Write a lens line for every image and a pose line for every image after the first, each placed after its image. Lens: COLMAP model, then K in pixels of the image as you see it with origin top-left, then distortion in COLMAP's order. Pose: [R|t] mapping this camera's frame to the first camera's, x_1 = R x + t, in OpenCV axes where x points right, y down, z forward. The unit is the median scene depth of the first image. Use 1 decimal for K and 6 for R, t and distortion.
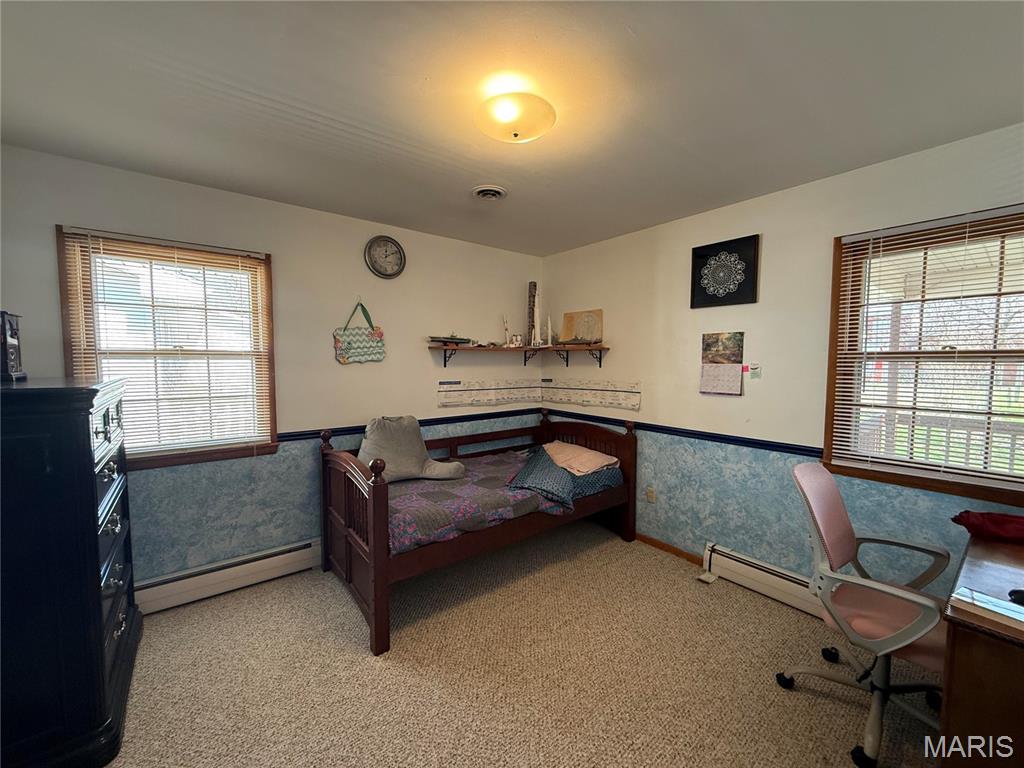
lens RADIAL K [[407.0, 0, 512.0], [0, 407.0, 384.0], [0, 0, 1]] dist [0.000031, 0.000032]
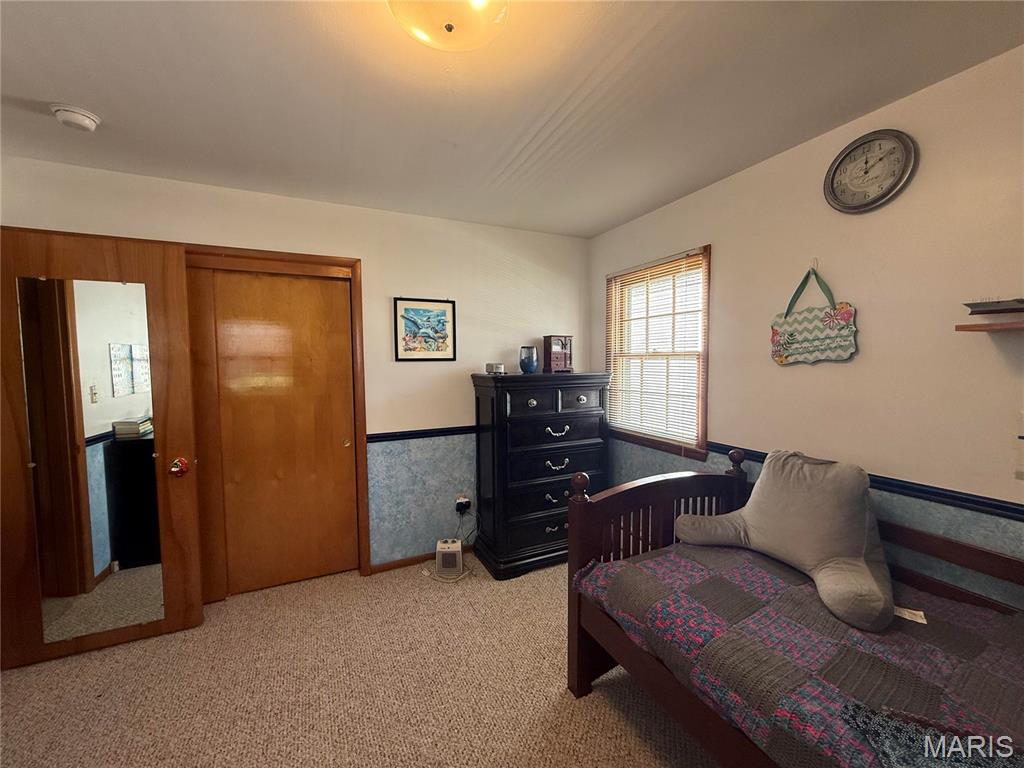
lens RADIAL K [[407.0, 0, 512.0], [0, 407.0, 384.0], [0, 0, 1]] dist [0.000031, 0.000032]
pose [[-0.236383, 0.054701, -0.970119, 0.370571], [-0.051607, 0.996298, 0.068752, -0.041288], [0.970289, 0.066317, -0.232685, 0.713624]]
